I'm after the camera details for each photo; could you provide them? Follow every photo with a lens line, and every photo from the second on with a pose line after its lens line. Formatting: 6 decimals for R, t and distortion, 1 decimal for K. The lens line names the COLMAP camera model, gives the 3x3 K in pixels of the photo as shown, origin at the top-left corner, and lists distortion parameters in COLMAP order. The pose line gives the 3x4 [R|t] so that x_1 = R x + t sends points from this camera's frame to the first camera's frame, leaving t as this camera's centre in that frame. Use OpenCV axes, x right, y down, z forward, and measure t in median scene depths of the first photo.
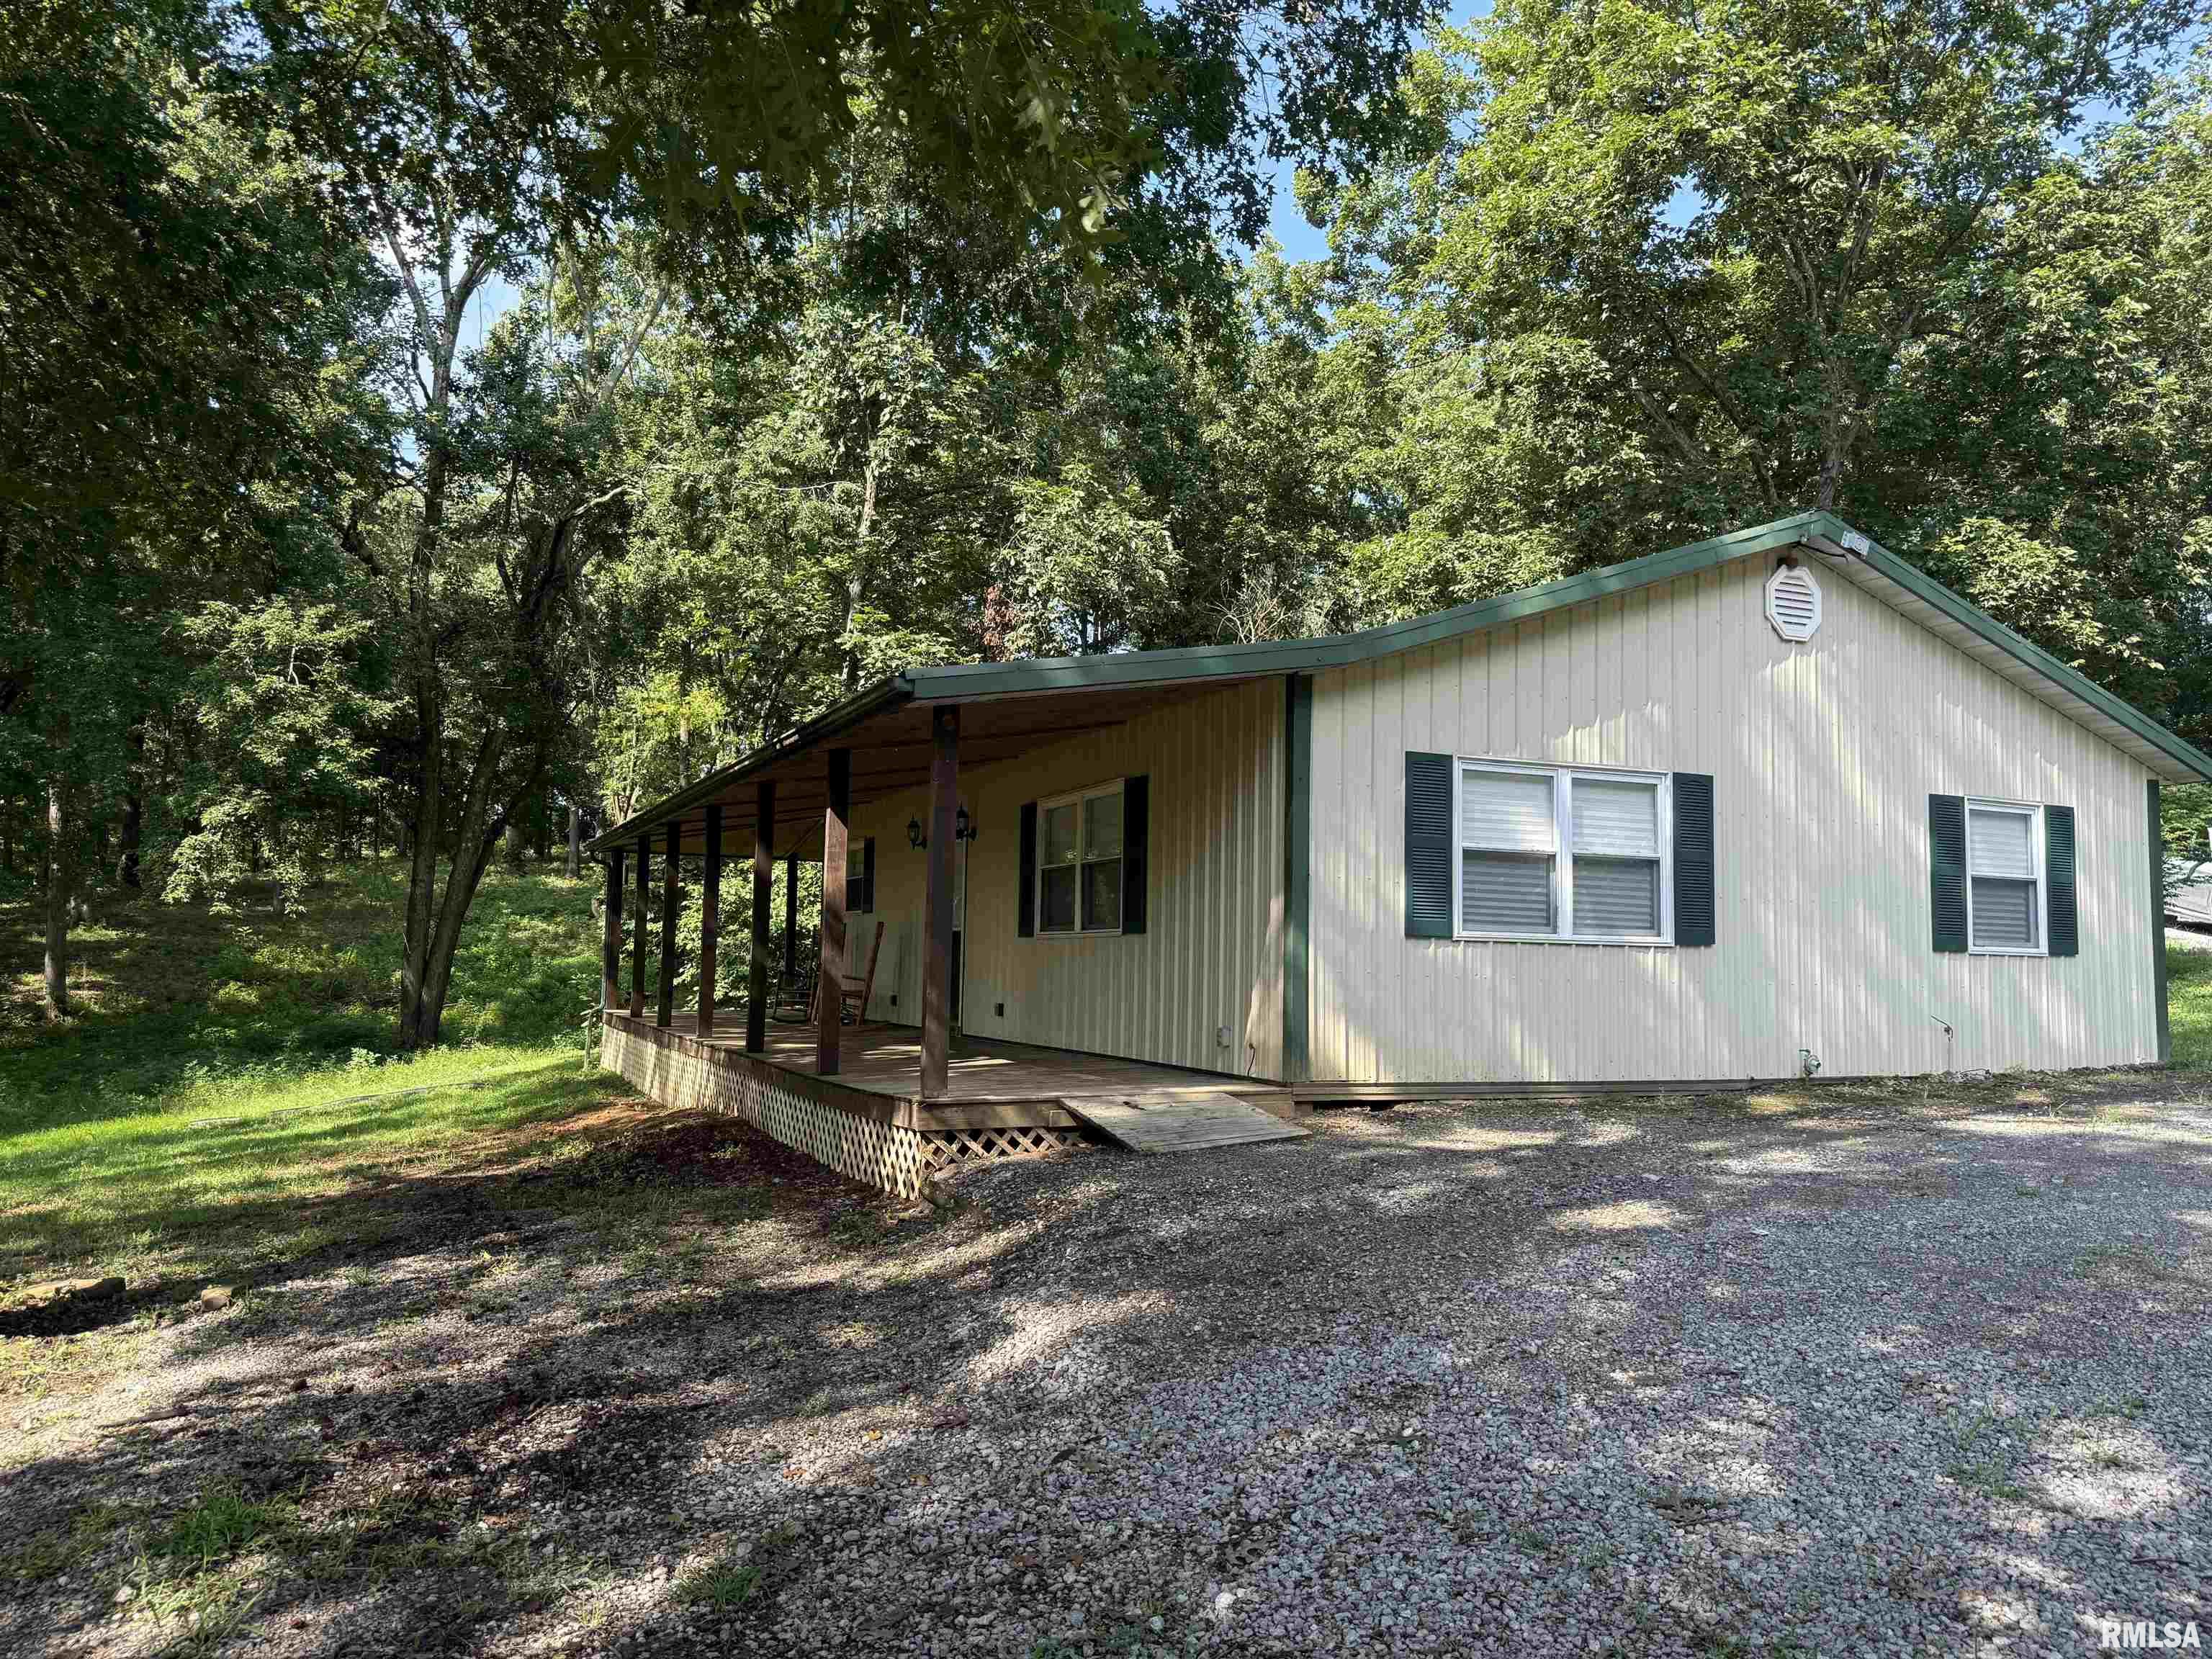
lens RADIAL K [[1559.9, 0, 1318.4], [0, 1559.9, 902.1], [0, 0, 1]] dist [-0.003825, -0.002438]
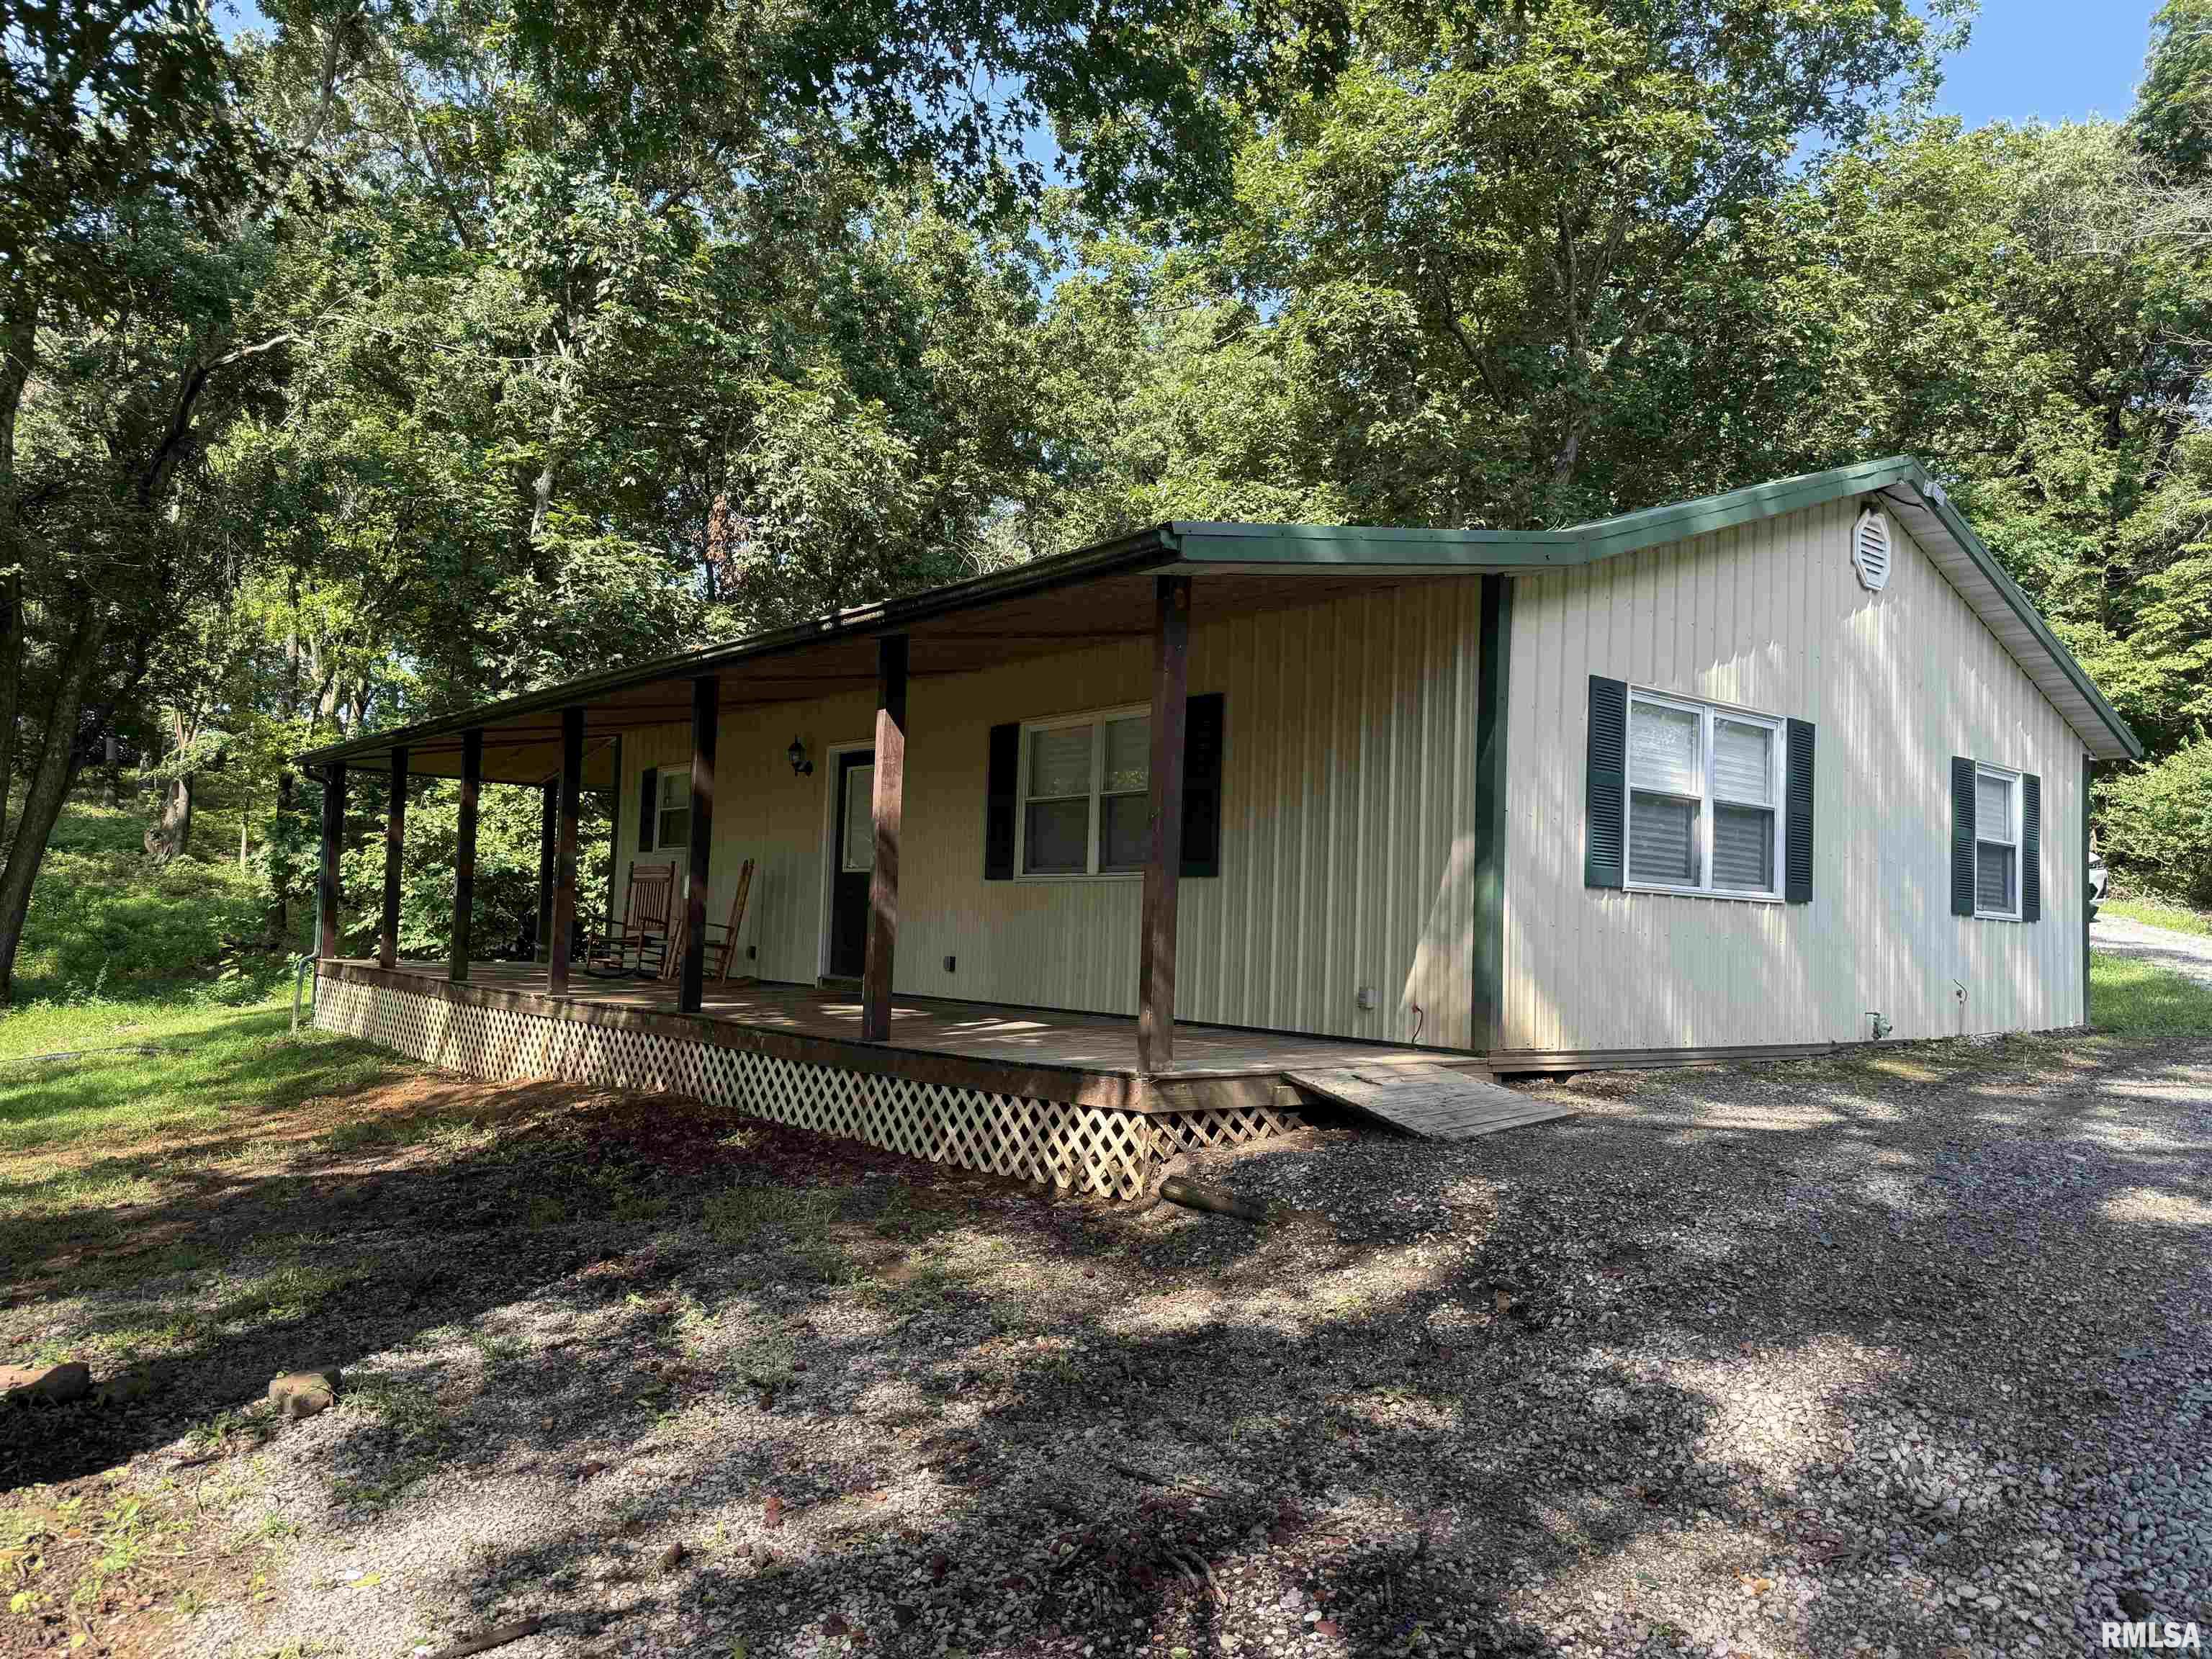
lens RADIAL K [[1531.1, 0, 1299.0], [0, 1531.1, 866.2], [0, 0, 1]] dist [0.049524, -0.073434]
pose [[0.970451, 0.026933, 0.239789, -0.244283], [-0.026820, 0.999633, -0.003735, 0.014914], [-0.239801, -0.002807, 0.970818, 0.150760]]
